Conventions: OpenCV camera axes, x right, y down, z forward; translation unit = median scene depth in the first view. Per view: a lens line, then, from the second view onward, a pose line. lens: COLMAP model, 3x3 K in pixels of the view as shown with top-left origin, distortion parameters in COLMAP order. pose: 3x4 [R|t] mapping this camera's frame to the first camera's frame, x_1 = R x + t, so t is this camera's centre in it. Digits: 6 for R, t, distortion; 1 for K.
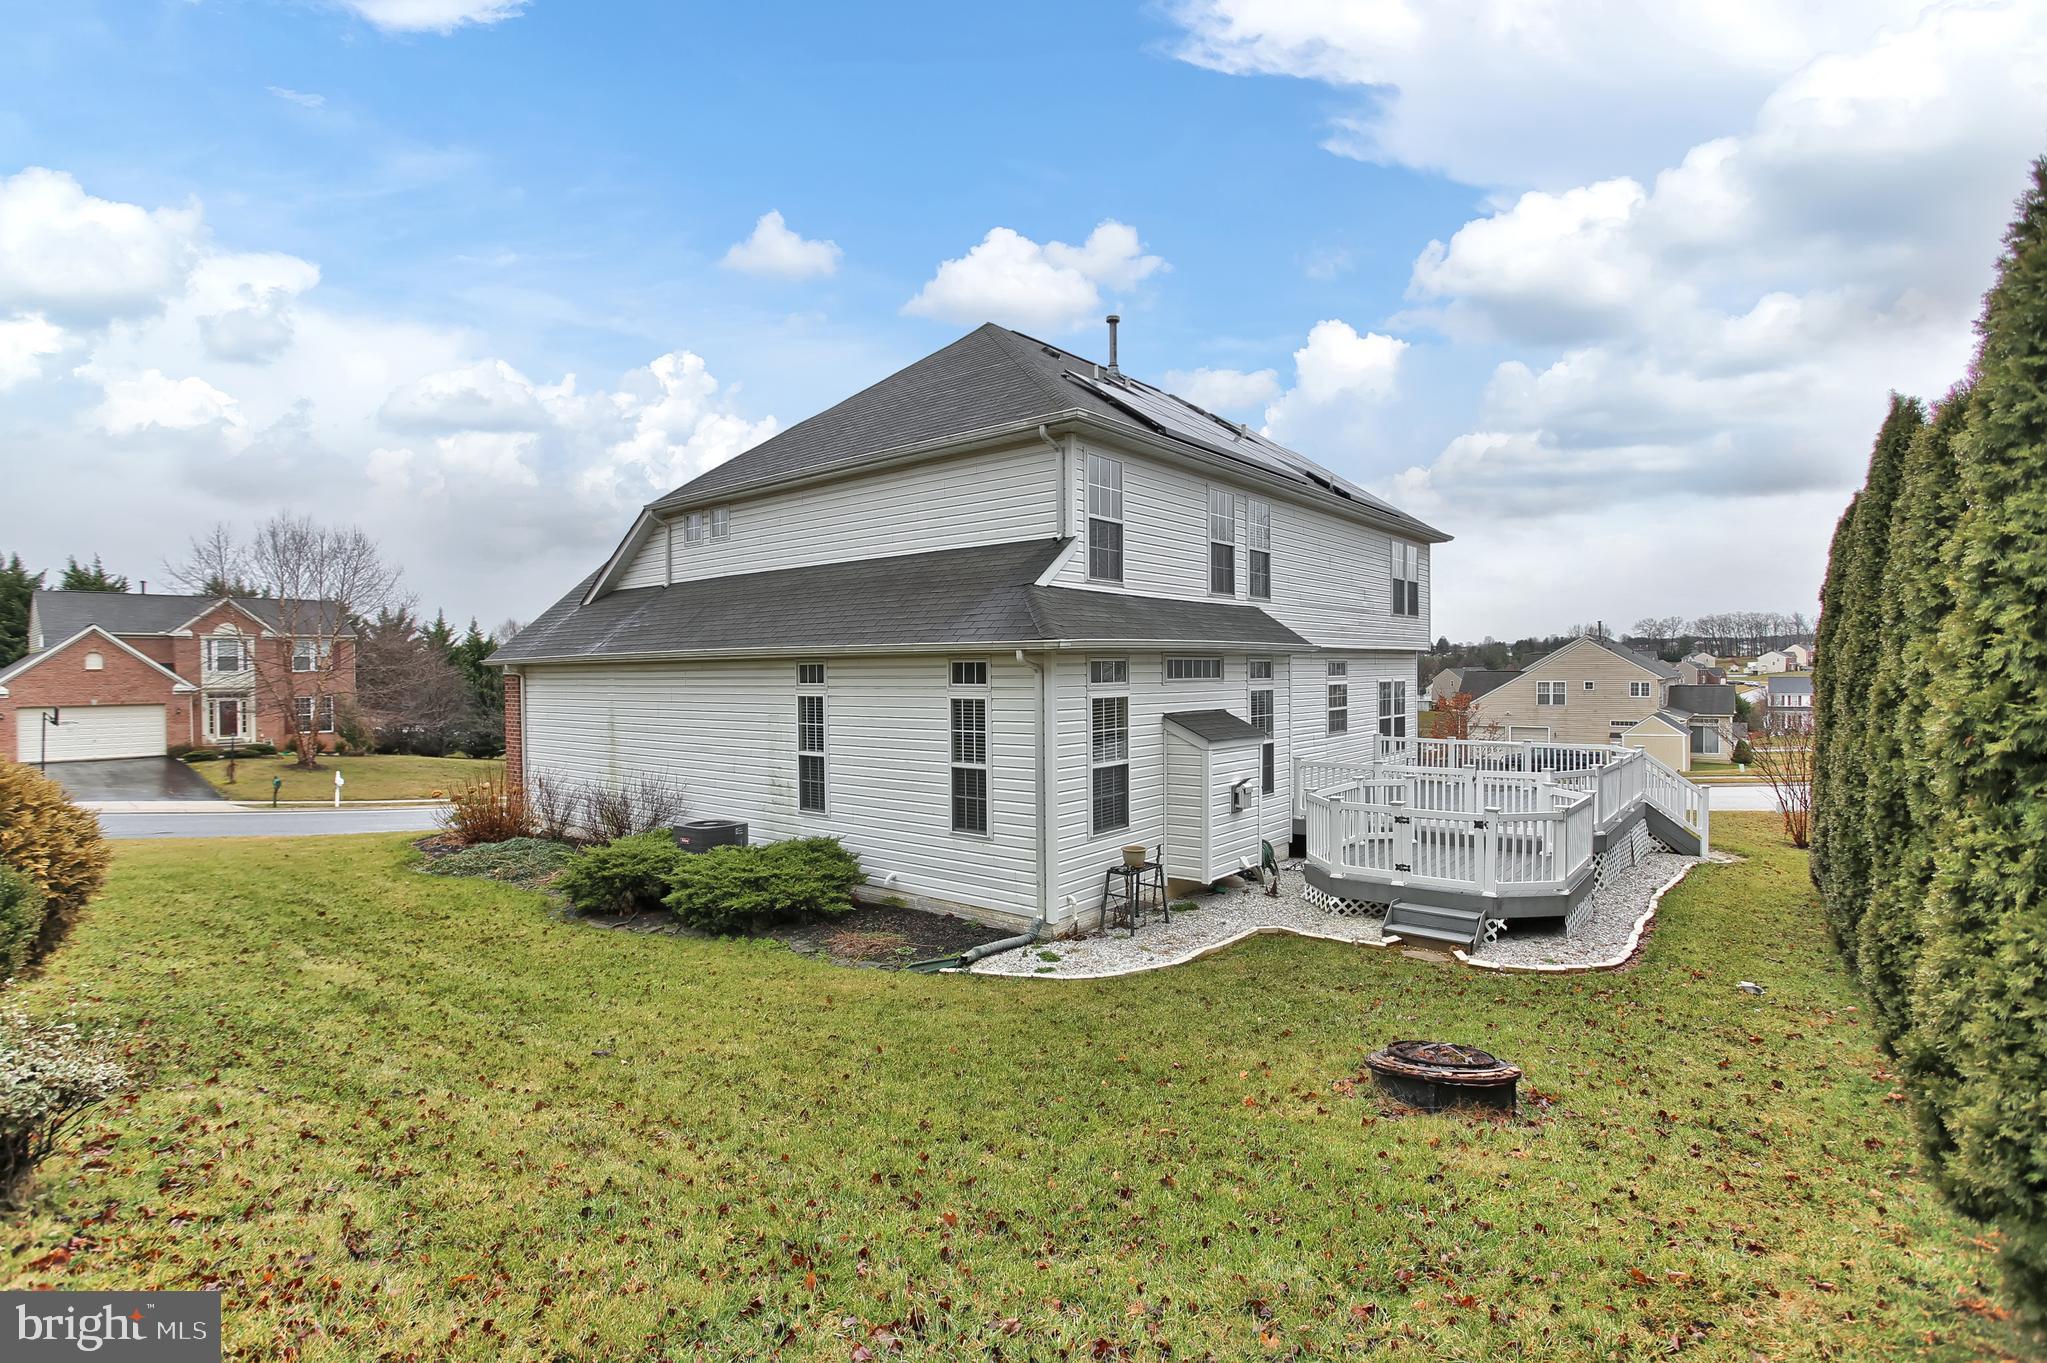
lens RADIAL K [[983.9, 0, 1020.8], [0, 983.9, 676.0], [0, 0, 1]] dist [-0.052444, 0.031723]
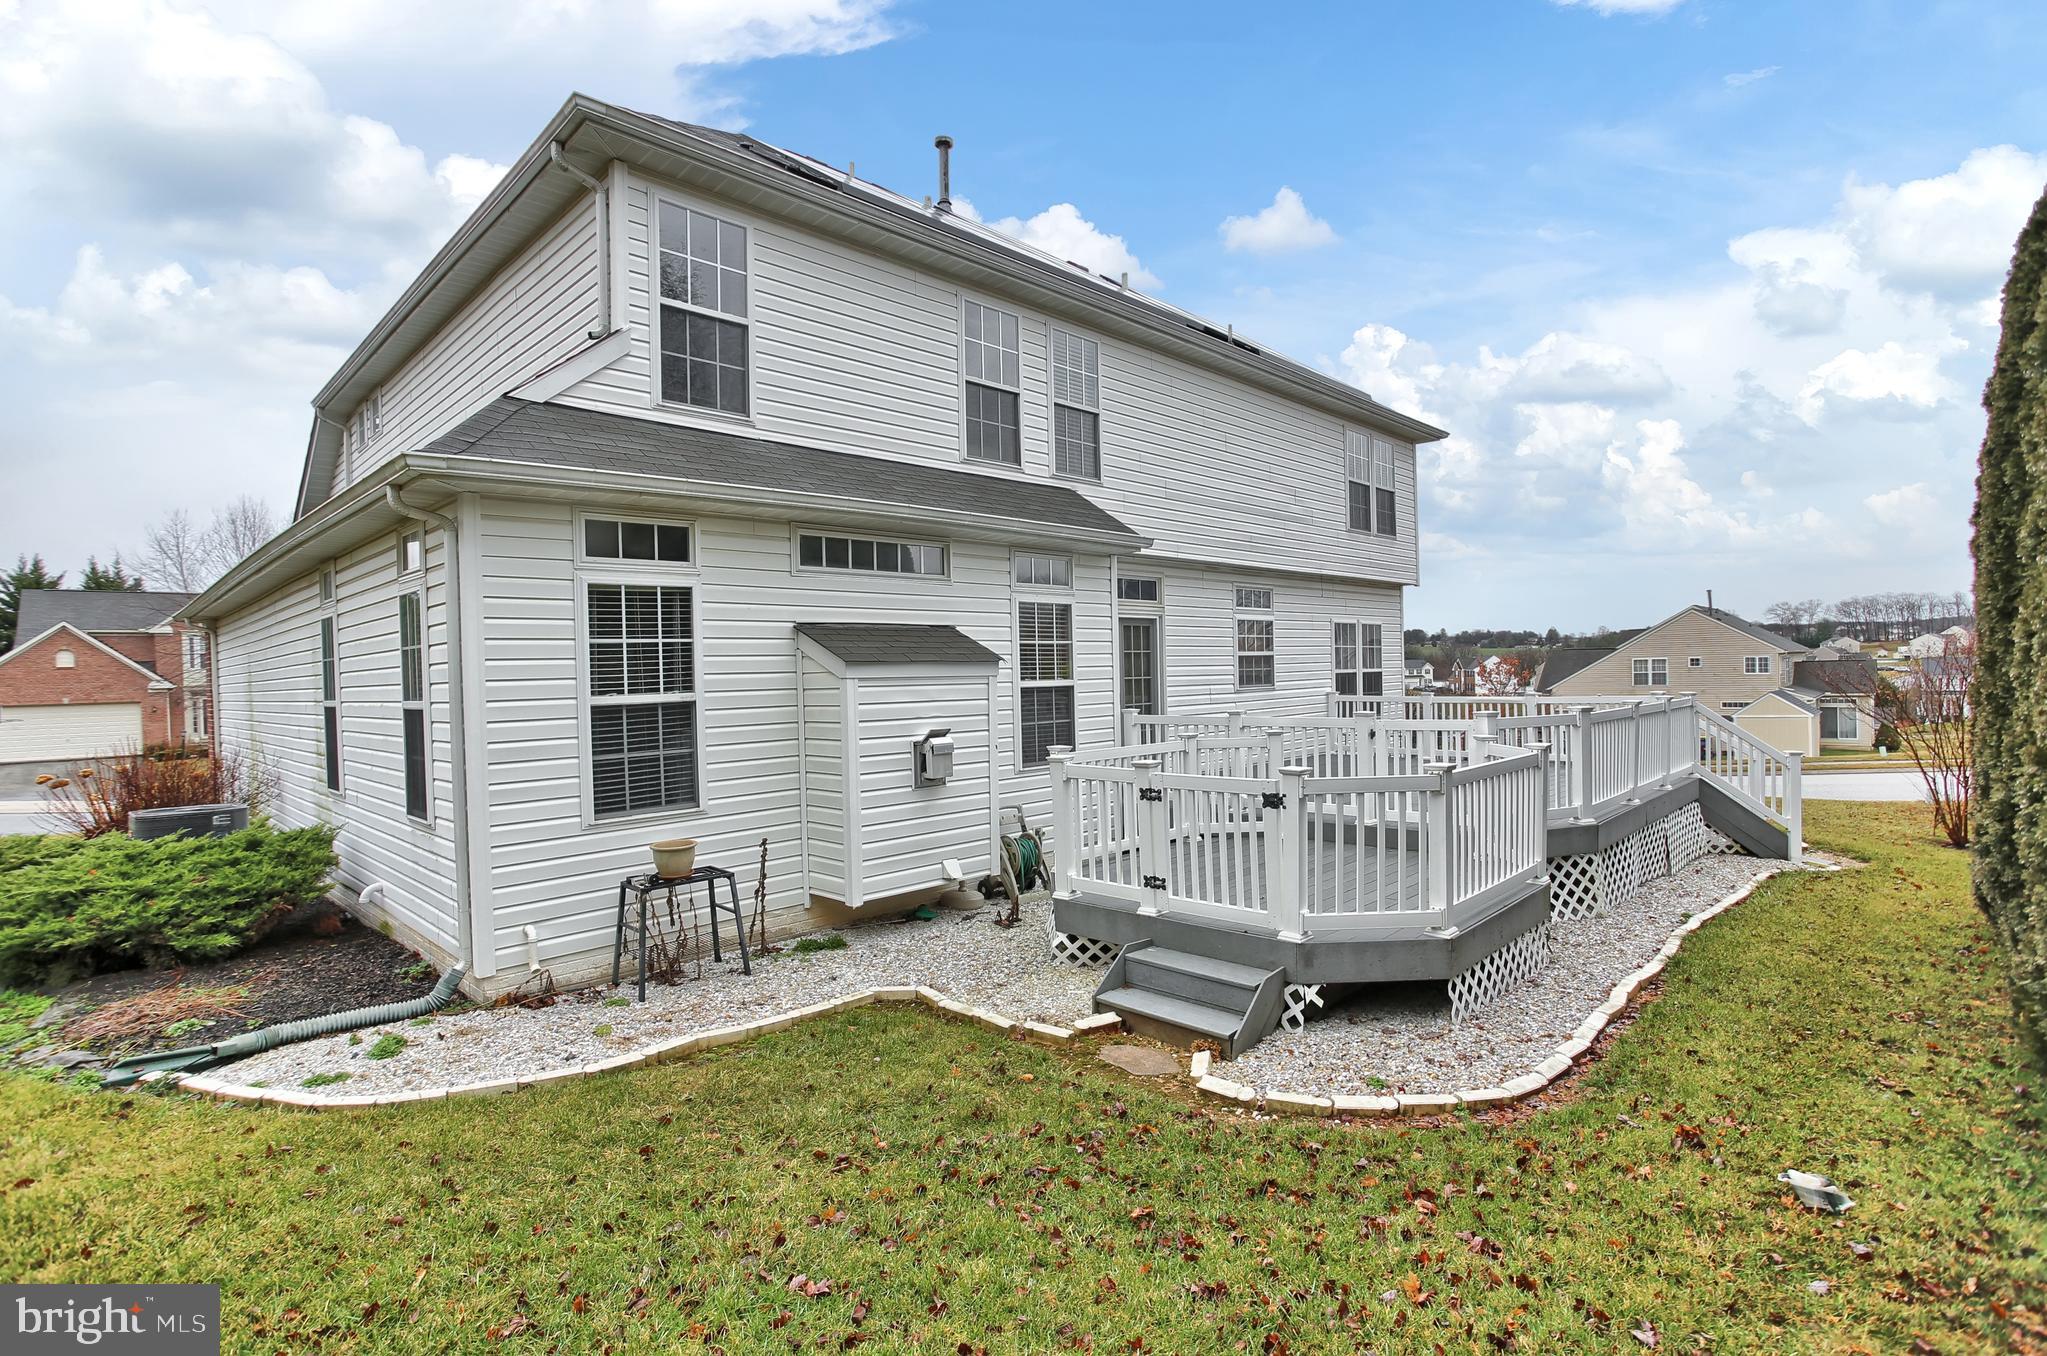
lens RADIAL K [[984.9, 0, 1023.5], [0, 984.9, 678.0], [0, 0, 1]] dist [-0.045625, 0.026808]
pose [[0.995730, -0.016959, -0.090747, 0.336198], [0.017049, 0.999855, 0.000225, 0.073718], [0.090730, -0.001771, 0.995874, 0.406726]]
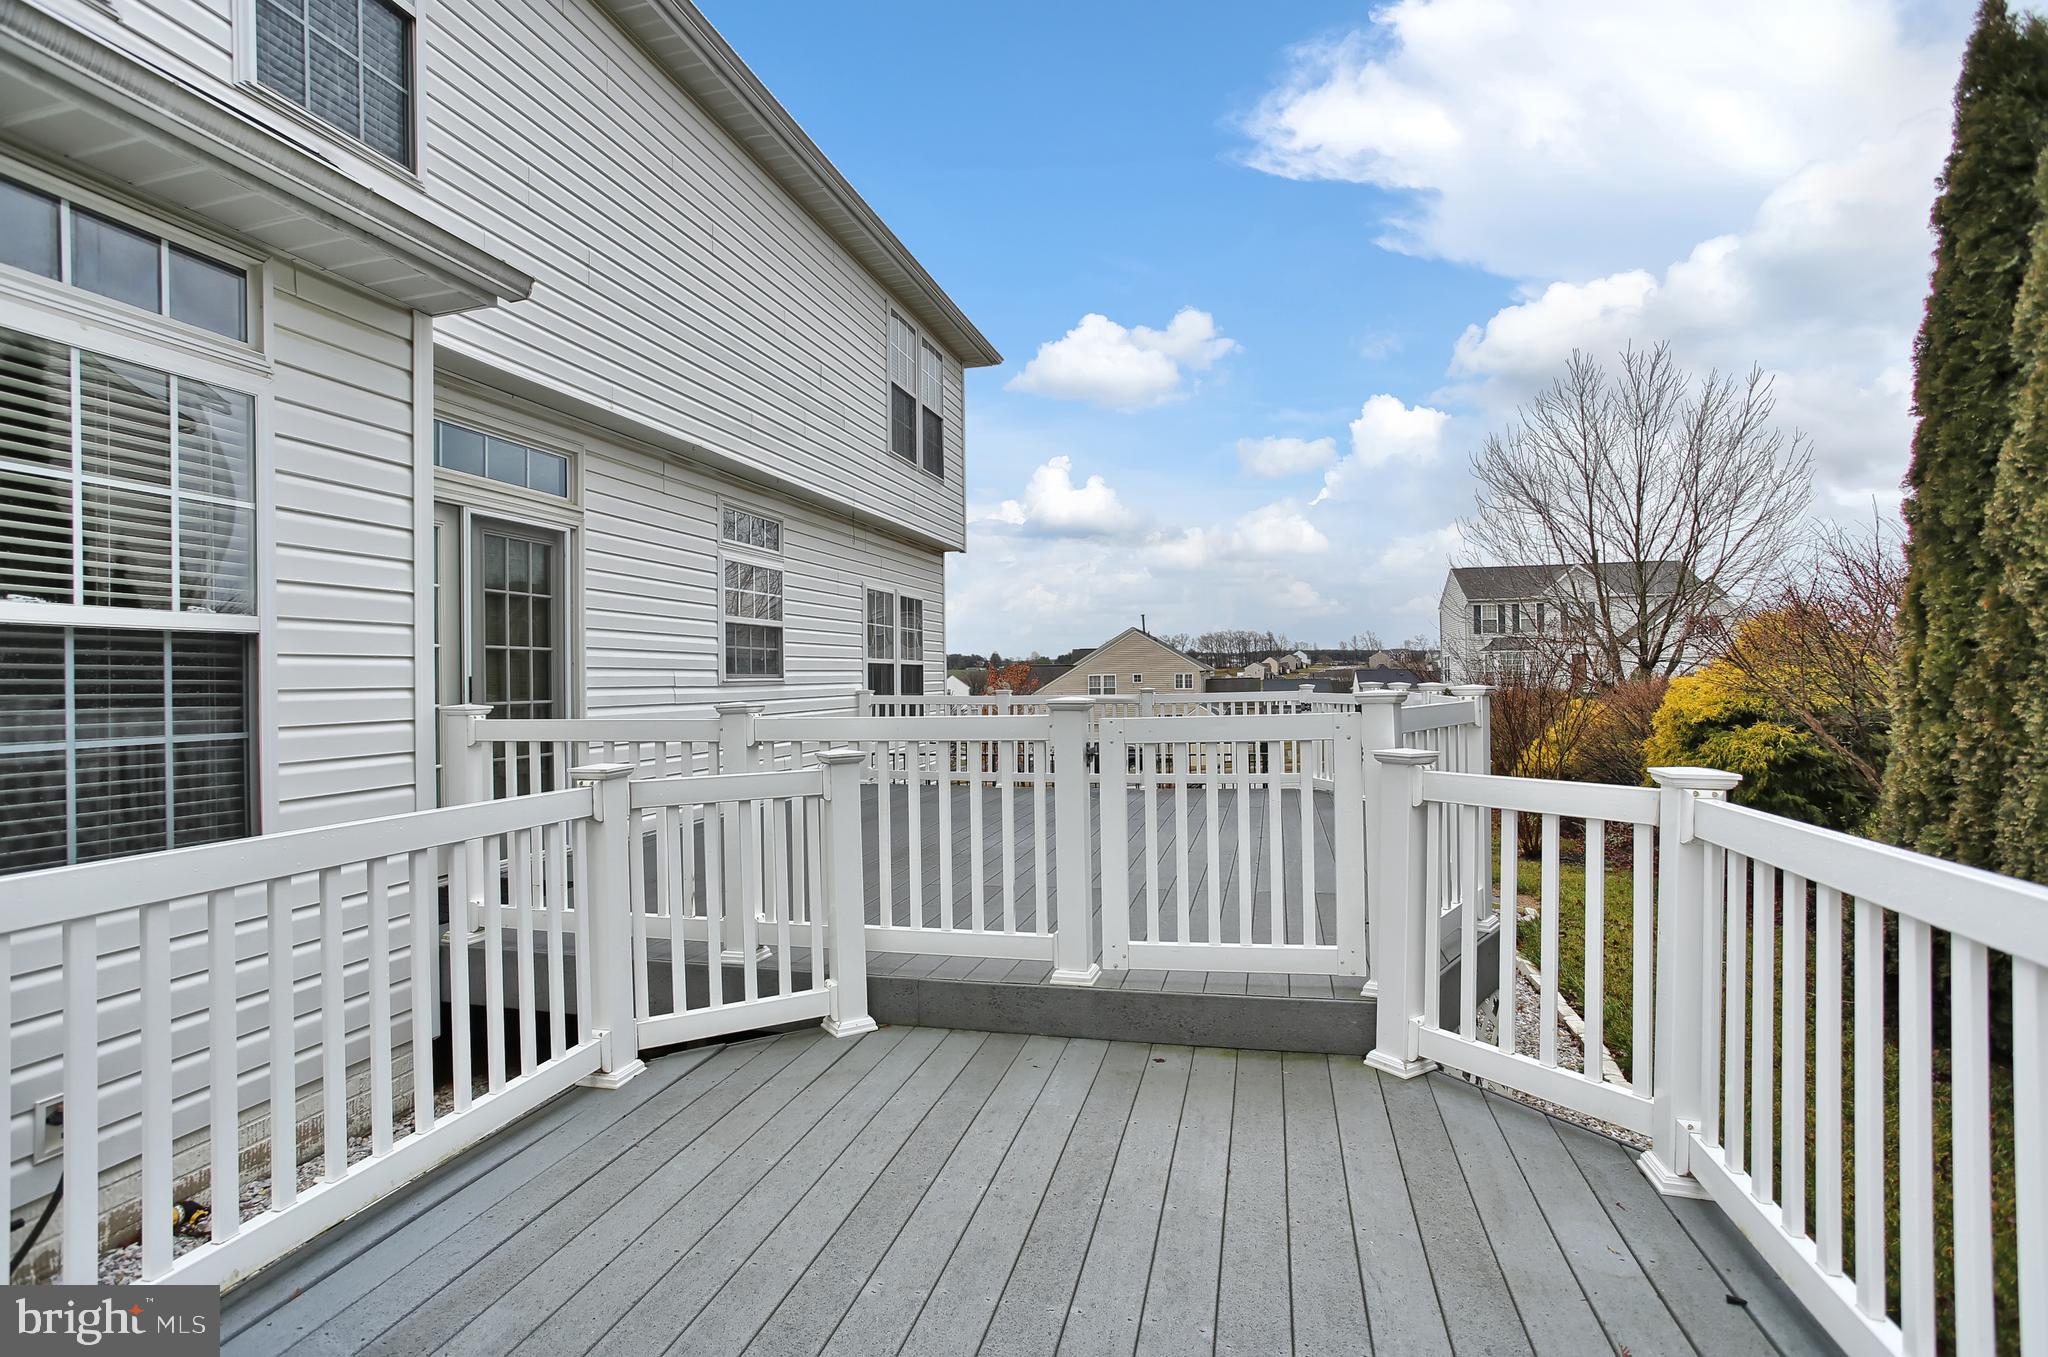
lens RADIAL K [[985.4, 0, 1024.0], [0, 985.4, 678.5], [0, 0, 1]] dist [-0.045625, 0.026808]
pose [[0.906848, -0.007715, 0.421388, 0.382706], [0.013040, 0.999867, -0.009756, 0.097929], [-0.421257, 0.014342, 0.906828, 0.861800]]
